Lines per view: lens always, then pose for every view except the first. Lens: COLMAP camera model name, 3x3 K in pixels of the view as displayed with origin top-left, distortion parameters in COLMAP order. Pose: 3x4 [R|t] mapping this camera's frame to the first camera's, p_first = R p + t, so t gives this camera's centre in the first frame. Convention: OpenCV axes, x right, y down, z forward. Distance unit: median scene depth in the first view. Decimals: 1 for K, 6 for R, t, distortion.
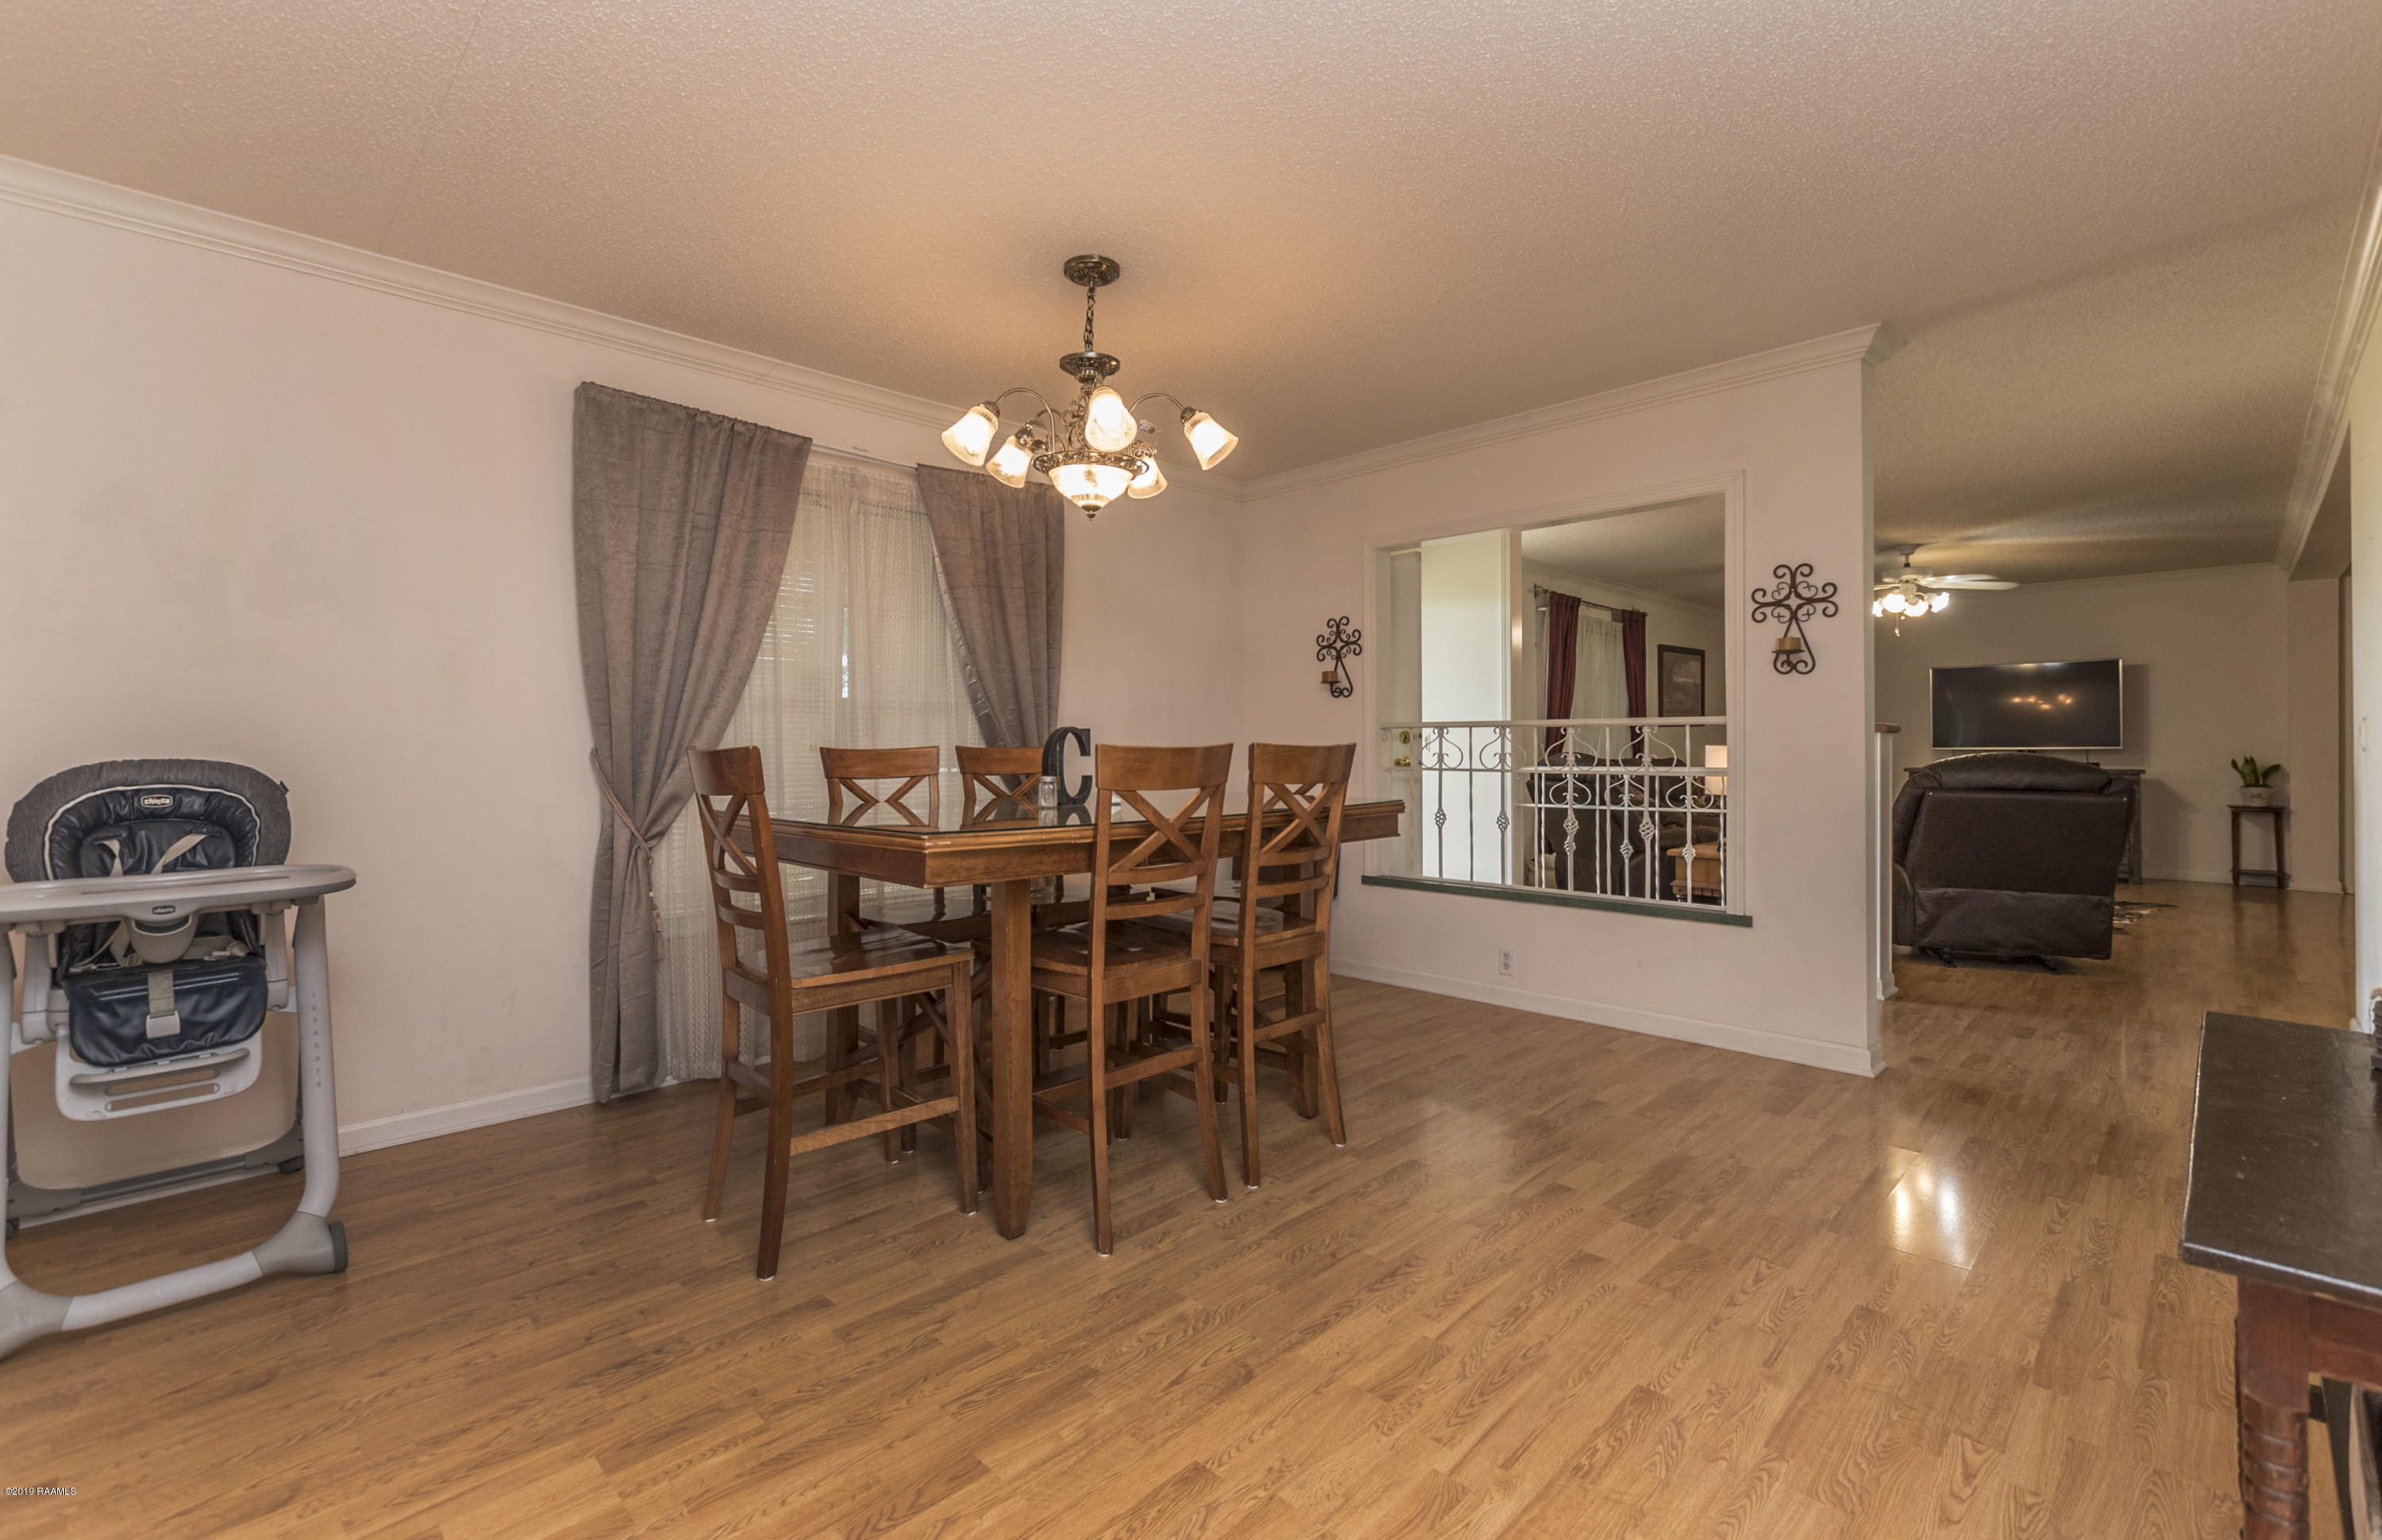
lens RADIAL K [[1025.9, 0, 1186.0], [0, 1025.9, 739.8], [0, 0, 1]] dist [0.002719, 0.000012]
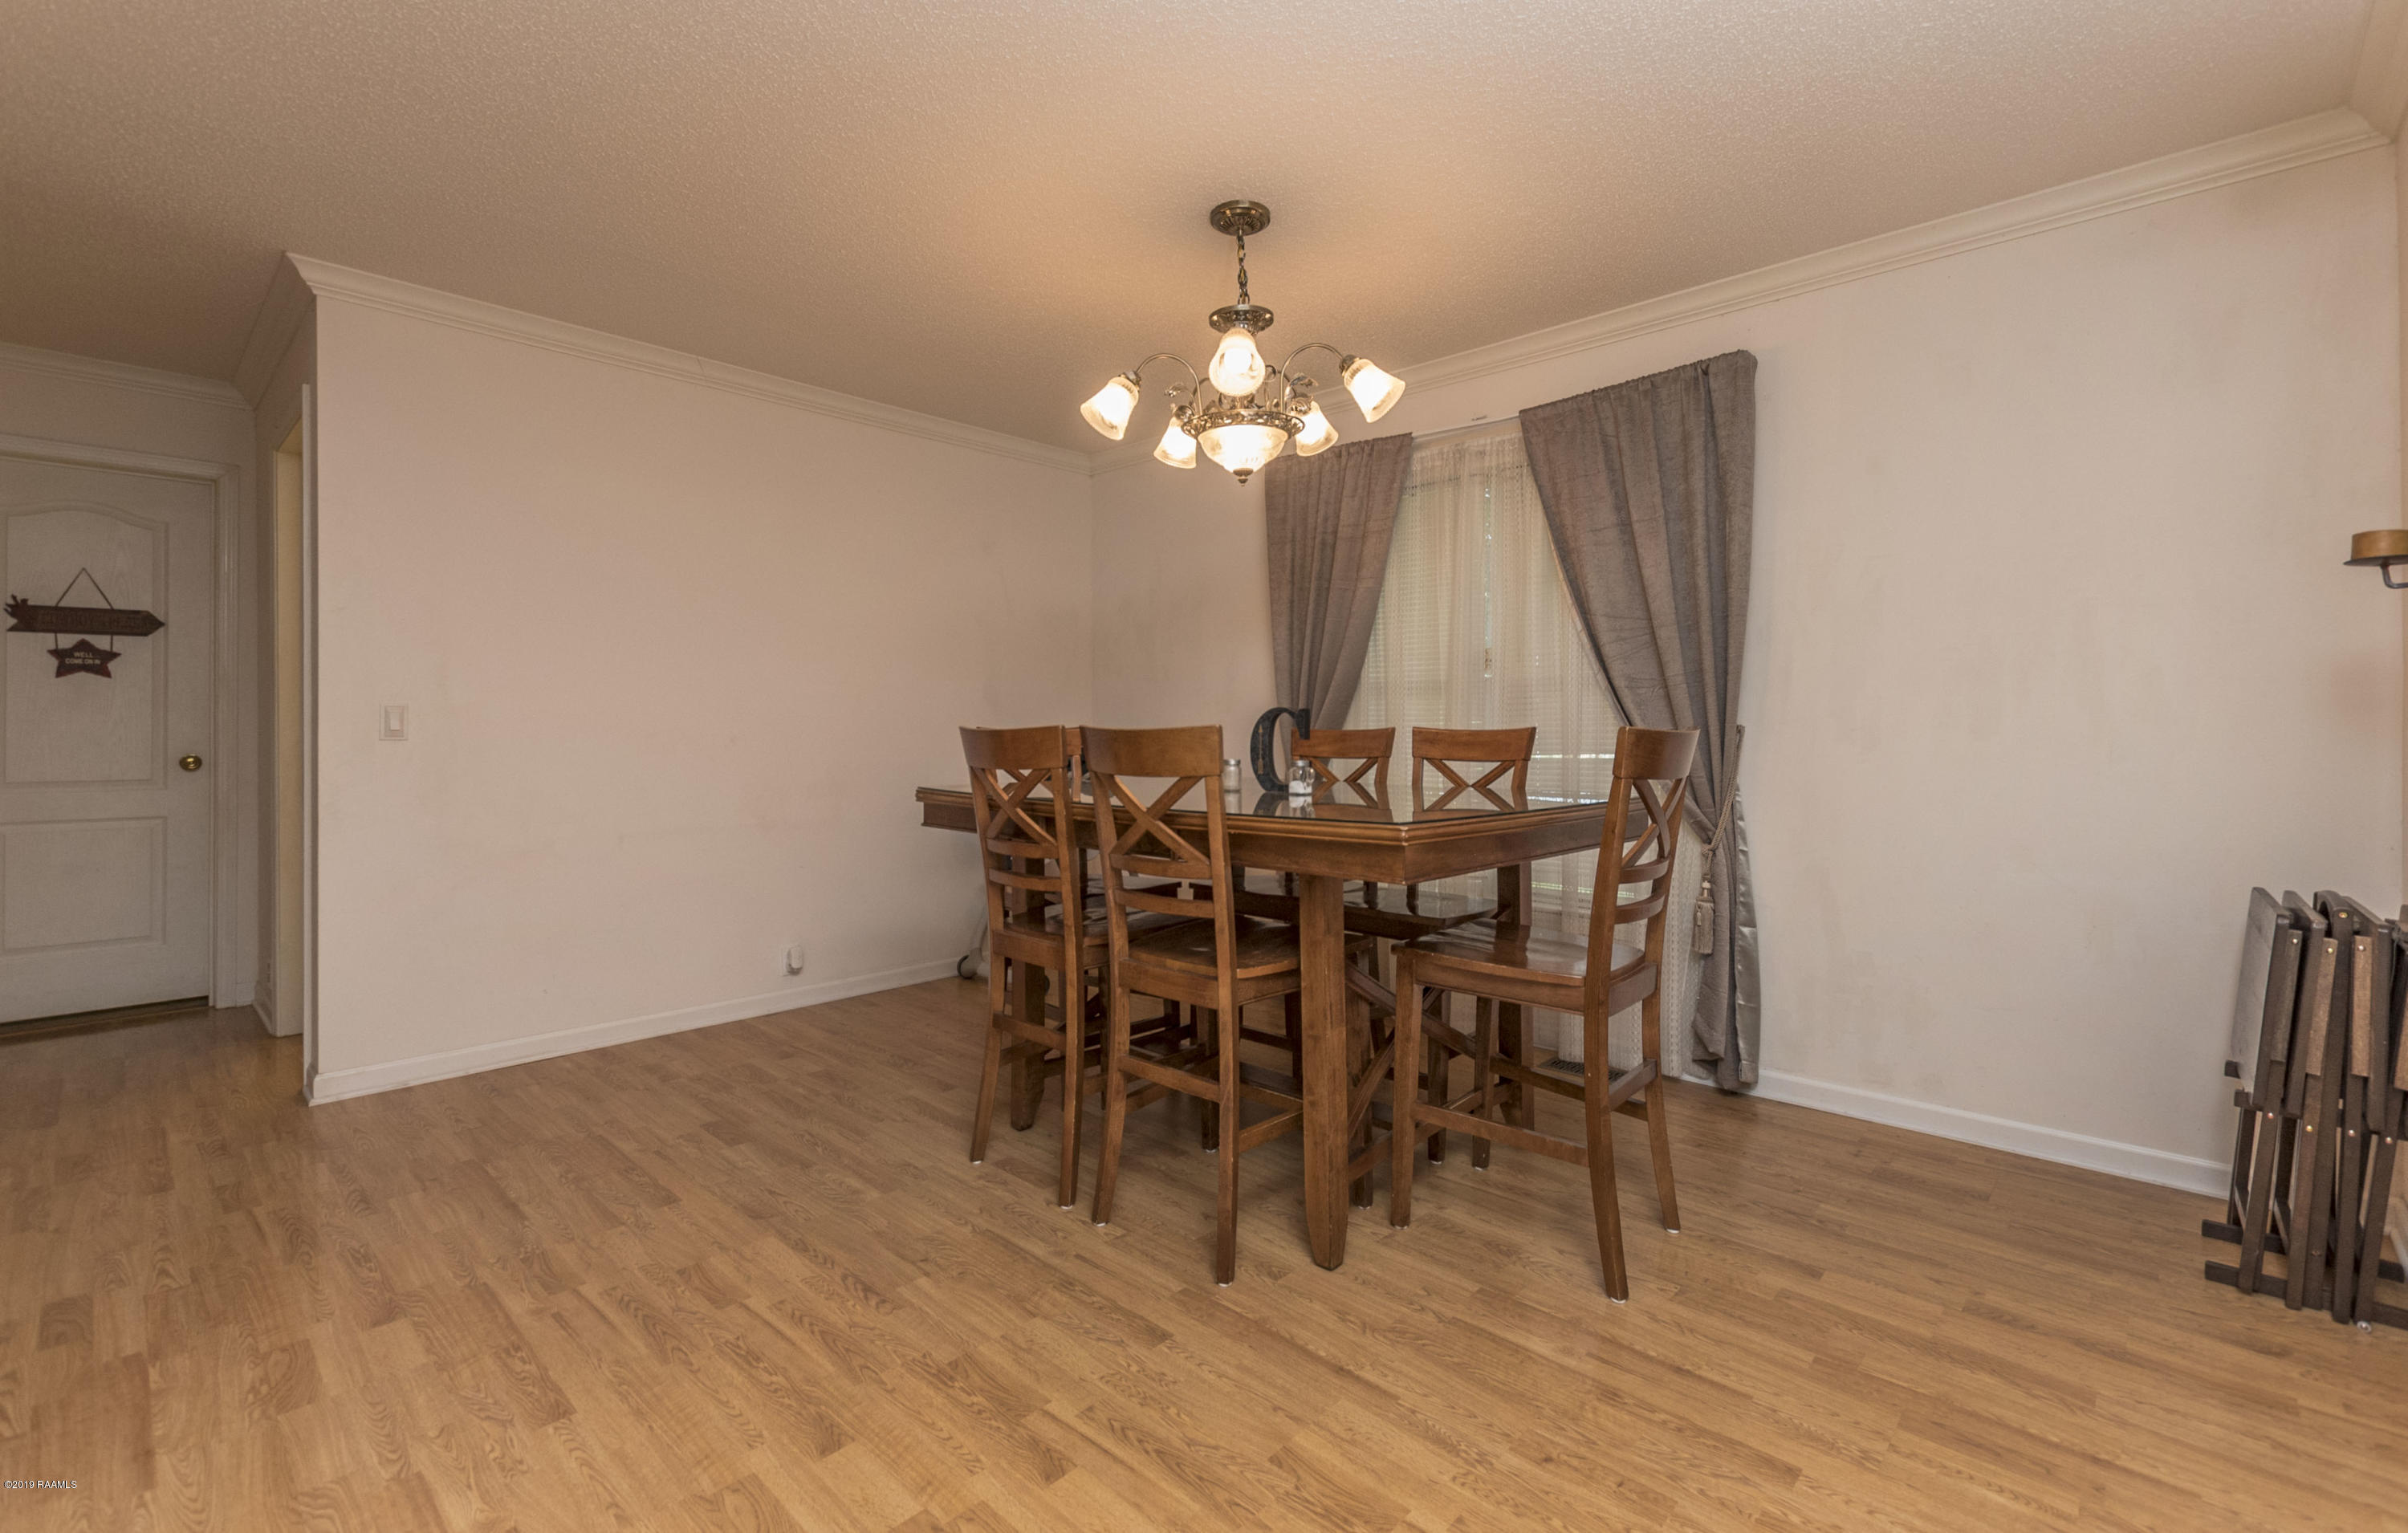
lens RADIAL K [[1036.9, 0, 1205.3], [0, 1036.9, 723.7], [0, 0, 1]] dist [-0.002520, -0.000336]
pose [[0.046911, 0.004560, -0.998889, 0.851086], [-0.000443, 0.999990, 0.004544, -0.002201], [0.998899, 0.000230, 0.046913, 0.925740]]
